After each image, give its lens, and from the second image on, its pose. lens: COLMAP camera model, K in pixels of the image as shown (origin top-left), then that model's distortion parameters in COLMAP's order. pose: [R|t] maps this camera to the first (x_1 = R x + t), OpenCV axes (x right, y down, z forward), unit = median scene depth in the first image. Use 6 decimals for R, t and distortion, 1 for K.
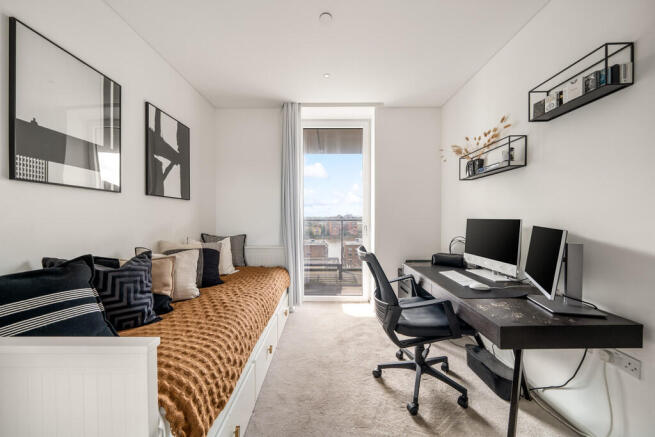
lens RADIAL K [[225.0, 0, 332.3], [0, 225.0, 219.6], [0, 0, 1]] dist [-0.000390, -0.000325]
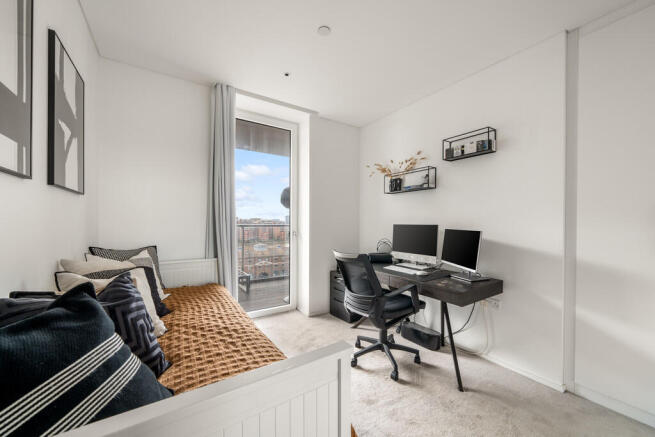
lens RADIAL K [[249.2, 0, 326.2], [0, 249.2, 222.6], [0, 0, 1]] dist [0.008273, -0.000037]
pose [[0.832976, 0.004264, 0.553293, -0.598026], [0.000424, 0.999965, -0.008343, -0.002075], [-0.553310, 0.007184, 0.832945, 0.037874]]
